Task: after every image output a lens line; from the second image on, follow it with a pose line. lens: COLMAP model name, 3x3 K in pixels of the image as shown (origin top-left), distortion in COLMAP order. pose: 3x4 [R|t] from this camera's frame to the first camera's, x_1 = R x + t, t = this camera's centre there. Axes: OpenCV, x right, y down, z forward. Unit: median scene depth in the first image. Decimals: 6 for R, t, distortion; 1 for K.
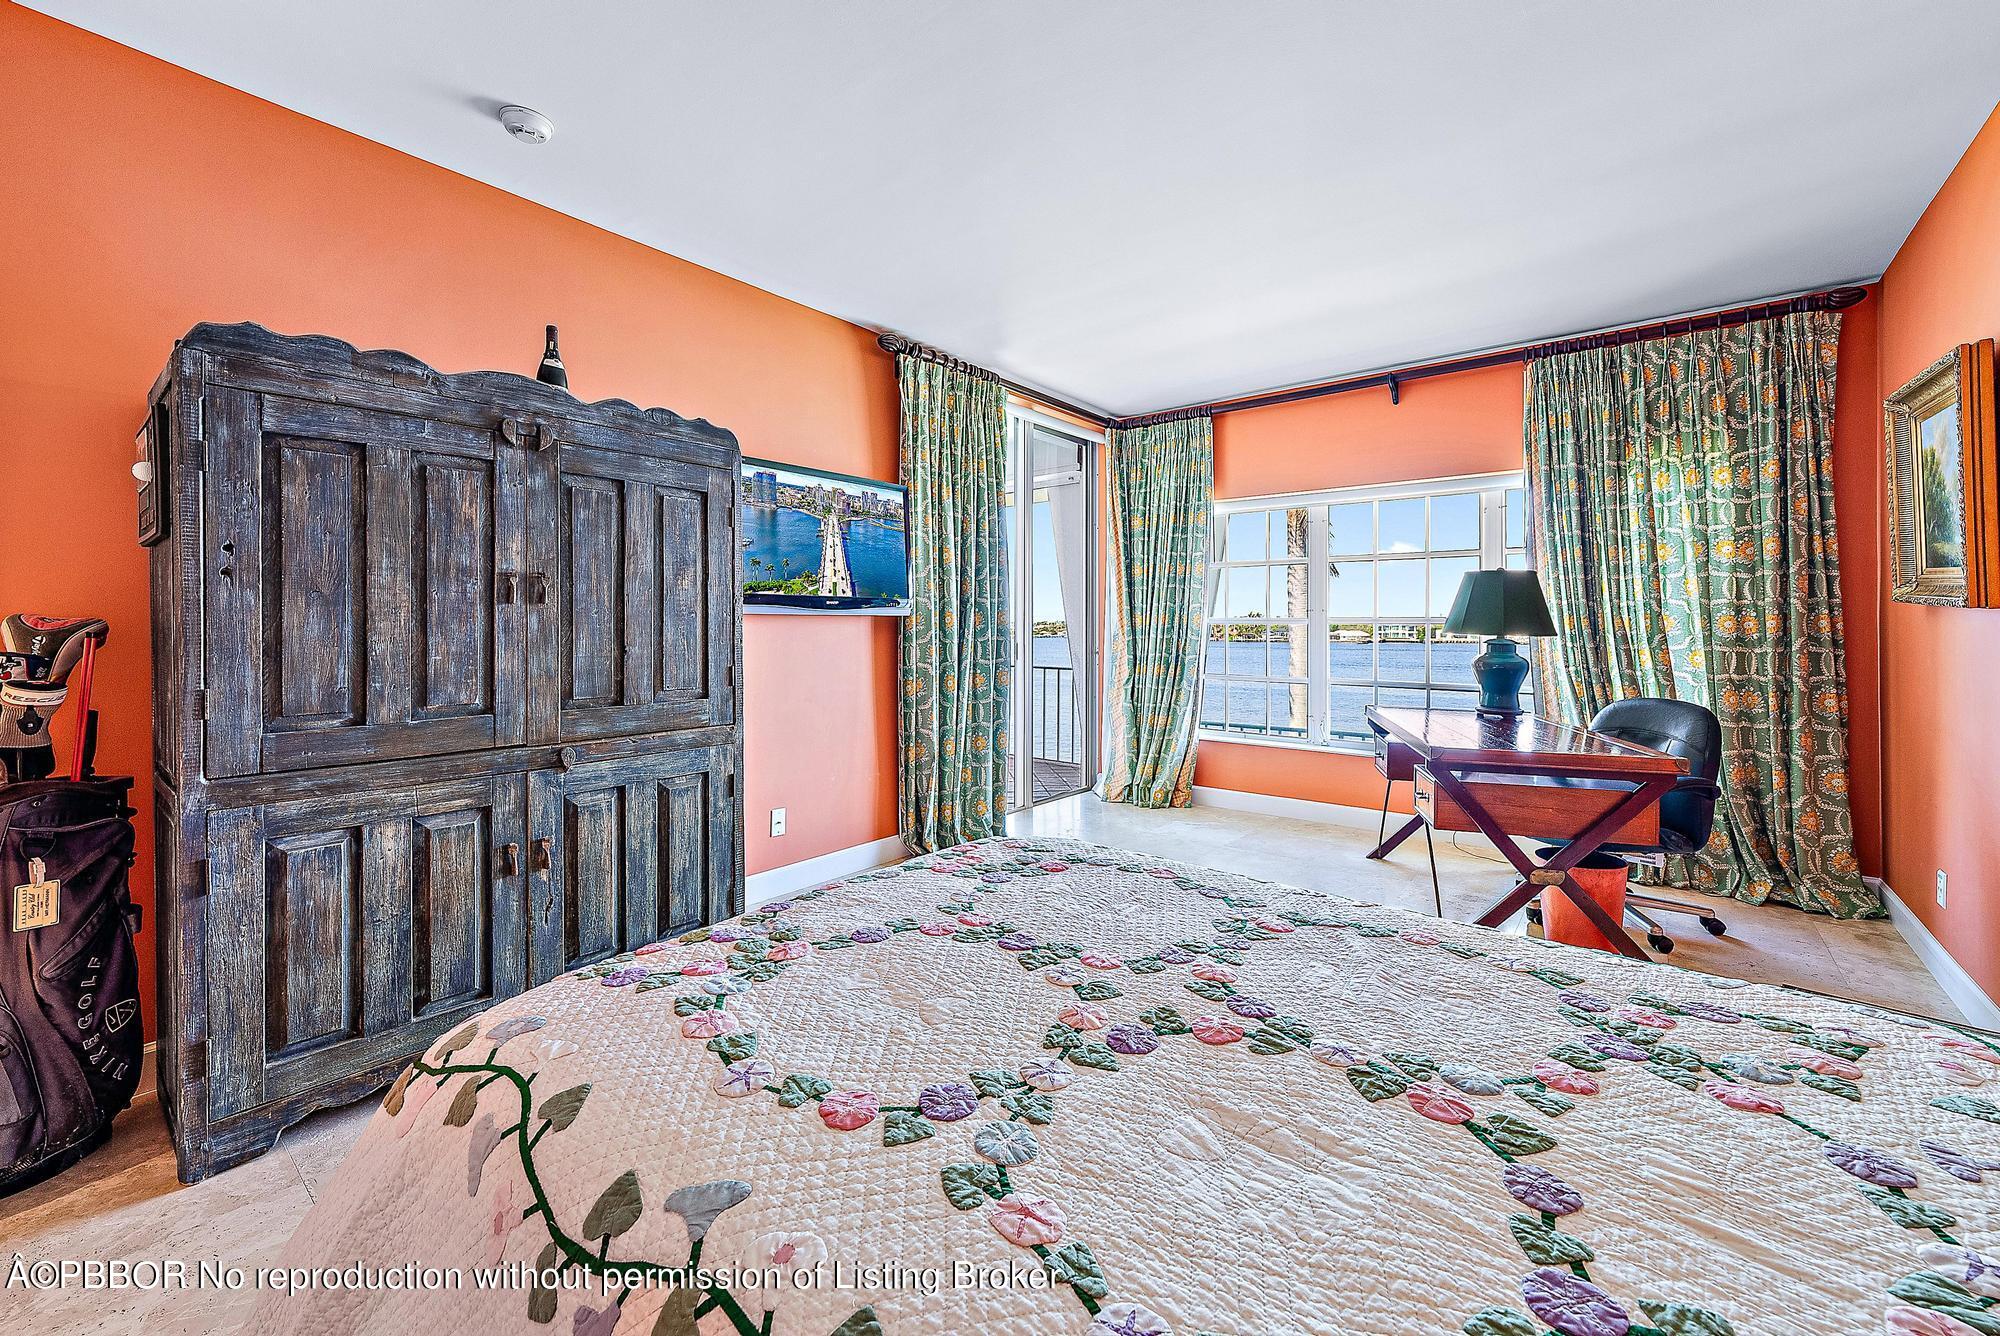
lens RADIAL K [[795.1, 0, 1003.9], [0, 795.1, 618.7], [0, 0, 1]] dist [-0.000960, -0.000204]
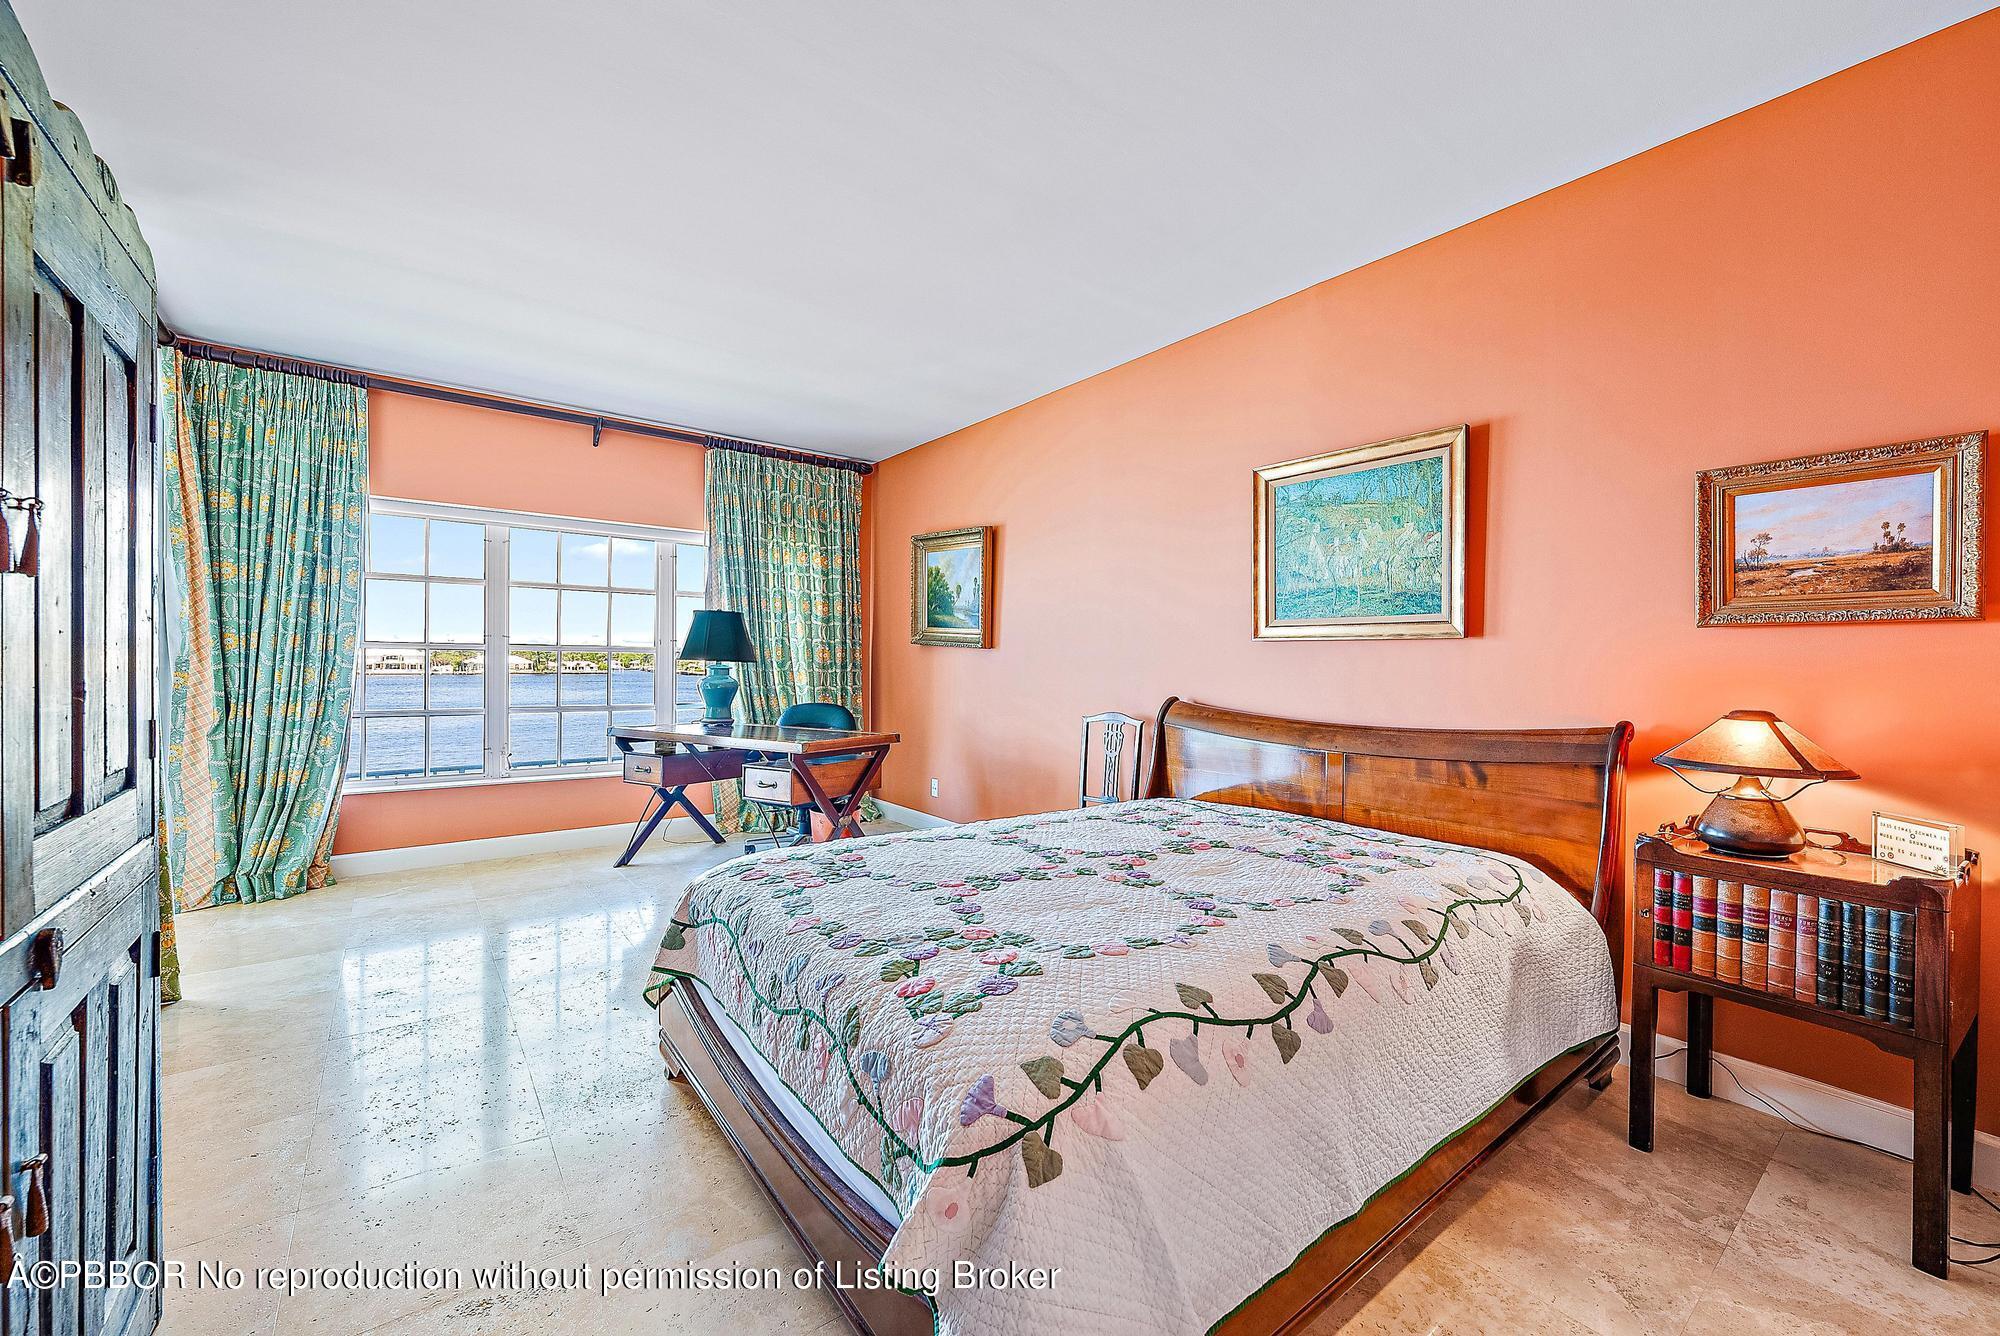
lens RADIAL K [[785.4, 0, 1011.8], [0, 785.4, 656.2], [0, 0, 1]] dist [-0.000002, -0.000102]
pose [[0.228168, 0.007850, 0.973590, -0.504400], [-0.017611, 0.999837, -0.003935, 0.009056], [-0.973462, -0.016248, 0.228269, 0.258531]]
